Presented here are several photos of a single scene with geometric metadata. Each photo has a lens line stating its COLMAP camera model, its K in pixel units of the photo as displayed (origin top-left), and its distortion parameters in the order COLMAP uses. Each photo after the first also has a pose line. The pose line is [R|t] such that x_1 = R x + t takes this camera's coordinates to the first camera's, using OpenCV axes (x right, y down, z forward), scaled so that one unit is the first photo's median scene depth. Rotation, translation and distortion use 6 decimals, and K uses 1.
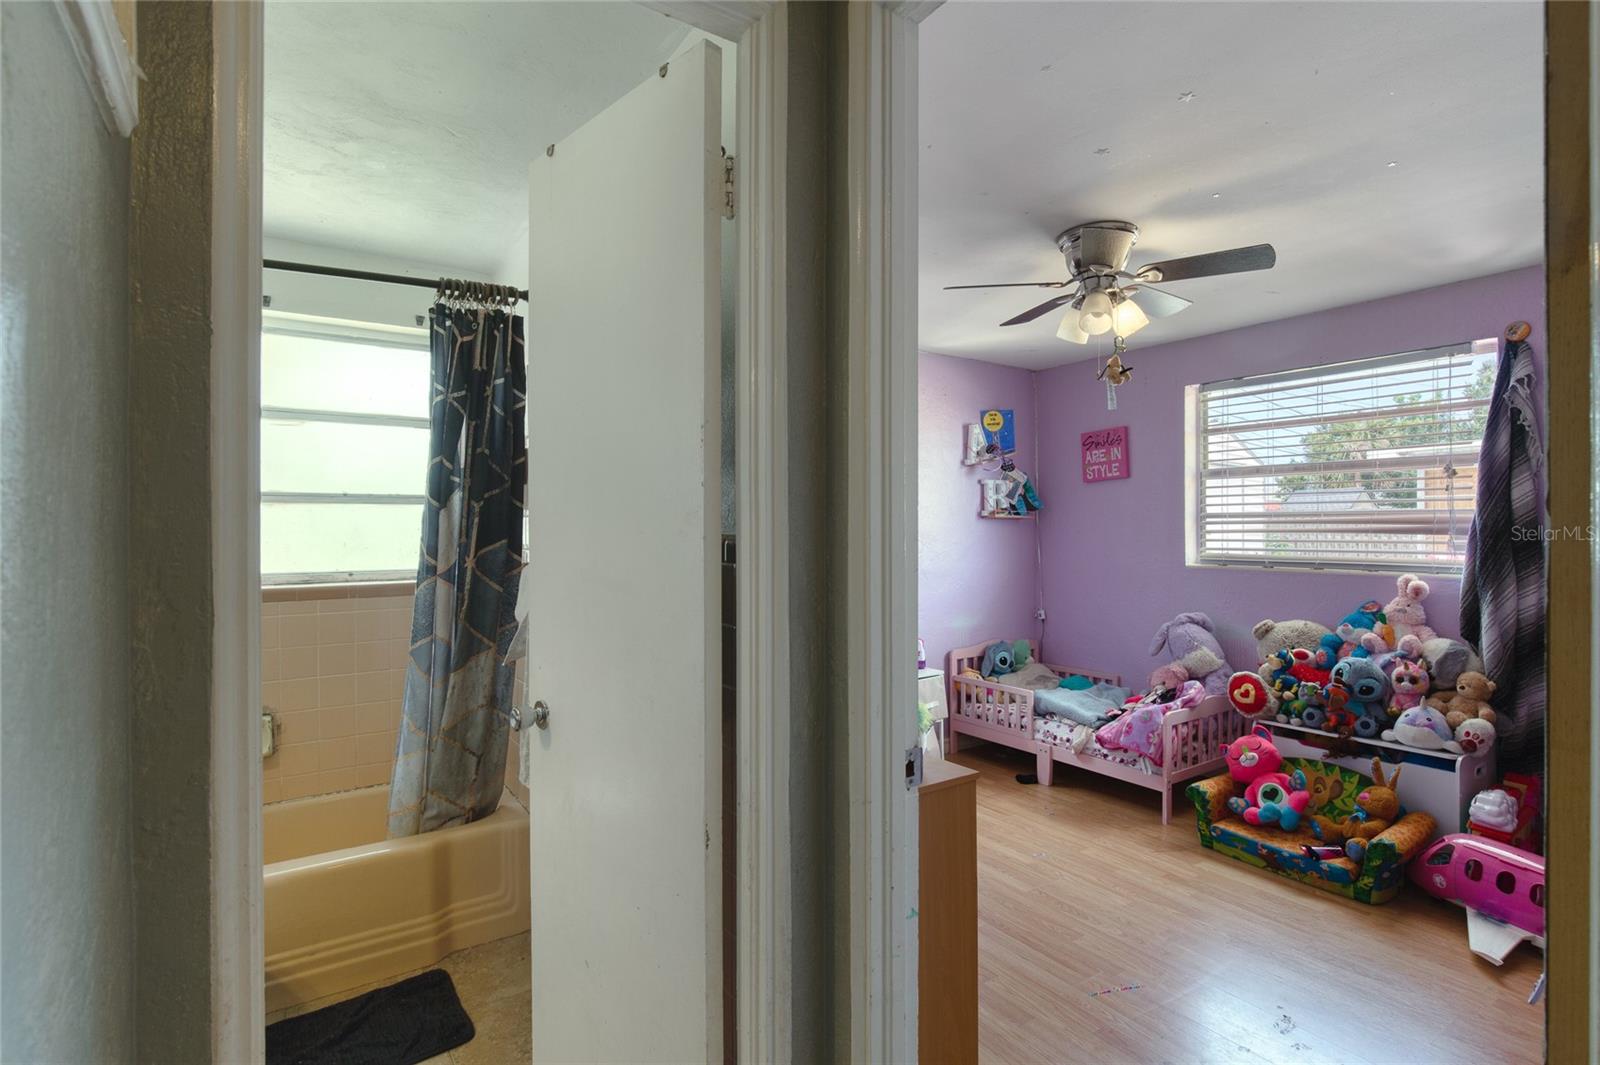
lens RADIAL K [[789.9, 0, 796.2], [0, 789.9, 530.0], [0, 0, 1]] dist [-0.003356, -0.000723]
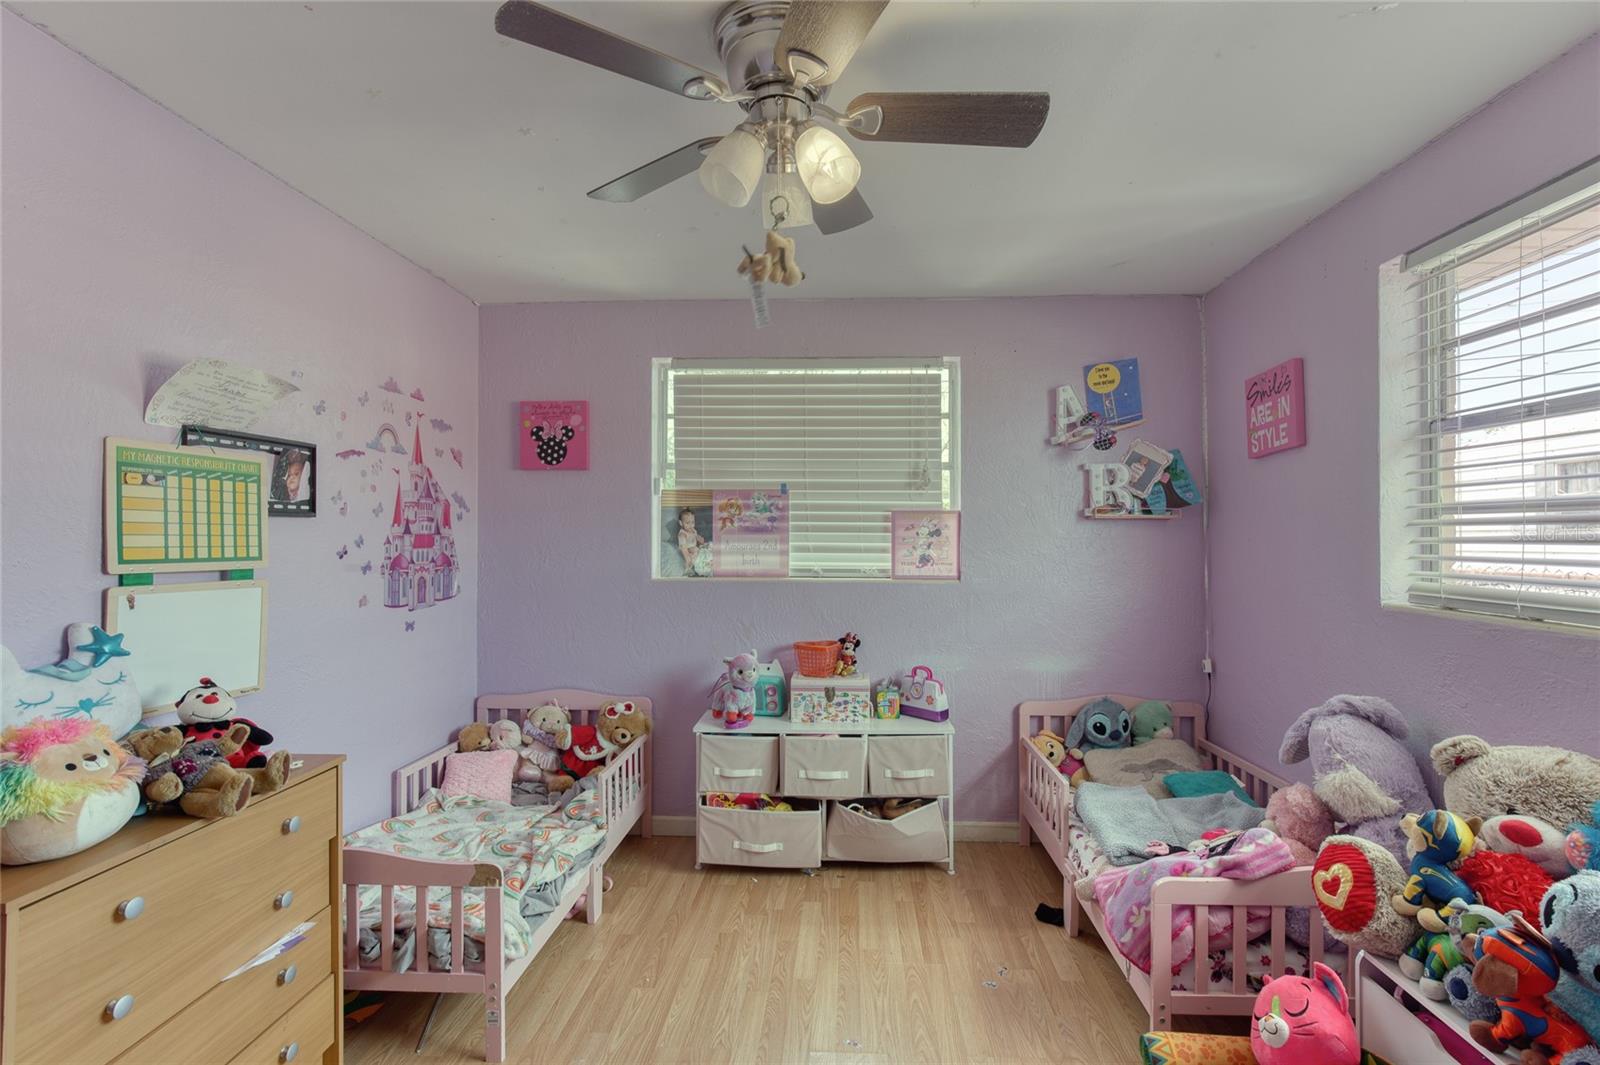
lens RADIAL K [[722.1, 0, 806.1], [0, 722.1, 532.8], [0, 0, 1]] dist [0.000947, 0.001093]
pose [[0.806769, -0.000072, -0.590867, 0.432528], [-0.001192, 0.999998, -0.001750, -0.001451], [0.590865, 0.002116, 0.806767, 0.352228]]
